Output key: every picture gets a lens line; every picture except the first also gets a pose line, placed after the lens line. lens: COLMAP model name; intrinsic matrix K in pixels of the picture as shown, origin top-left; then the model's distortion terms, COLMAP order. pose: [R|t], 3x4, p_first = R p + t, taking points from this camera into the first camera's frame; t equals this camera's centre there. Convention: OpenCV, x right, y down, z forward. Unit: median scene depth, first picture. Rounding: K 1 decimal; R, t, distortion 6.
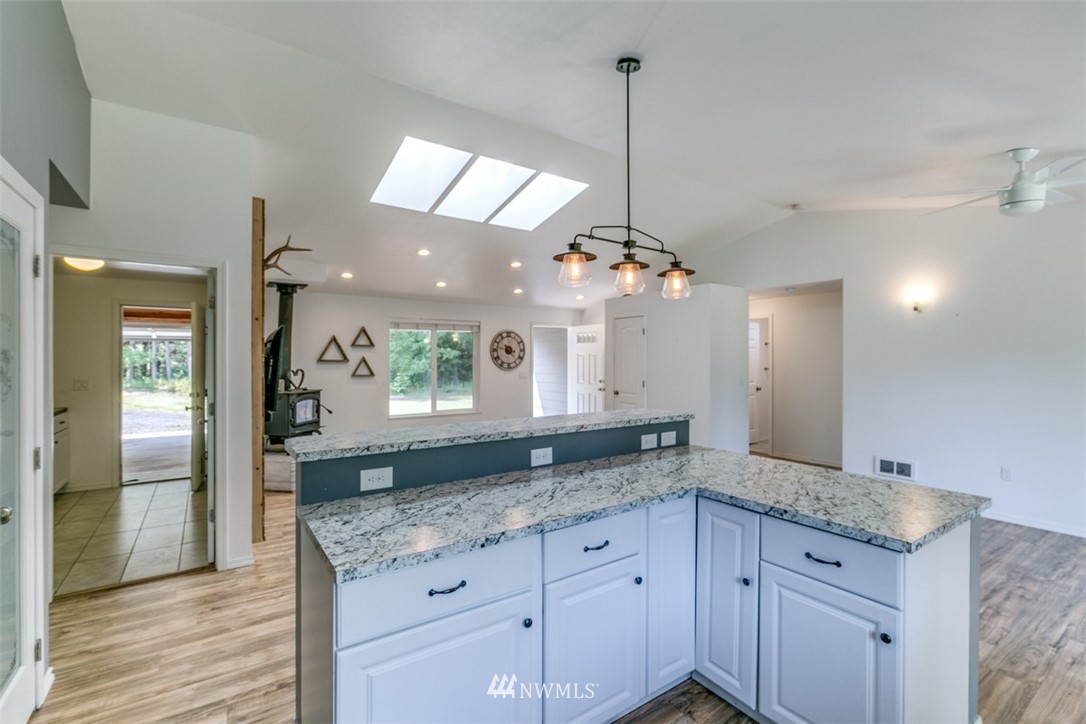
lens RADIAL K [[490.4, 0, 545.4], [0, 490.4, 360.3], [0, 0, 1]] dist [0.008124, 0.000093]
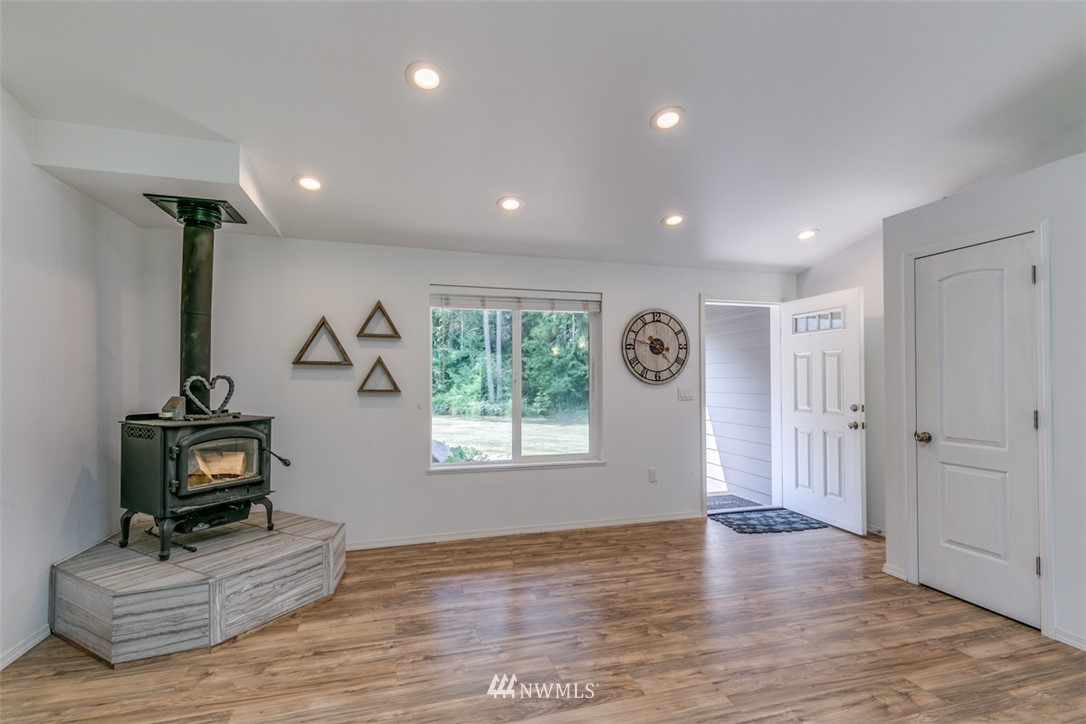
lens RADIAL K [[490.4, 0, 543.8], [0, 490.4, 368.8], [0, 0, 1]] dist [0.008124, 0.000093]
pose [[0.948974, -0.007575, -0.315264, -0.023829], [-0.000579, 0.999668, -0.025764, 0.017364], [0.315354, 0.024632, 0.948654, 0.462946]]
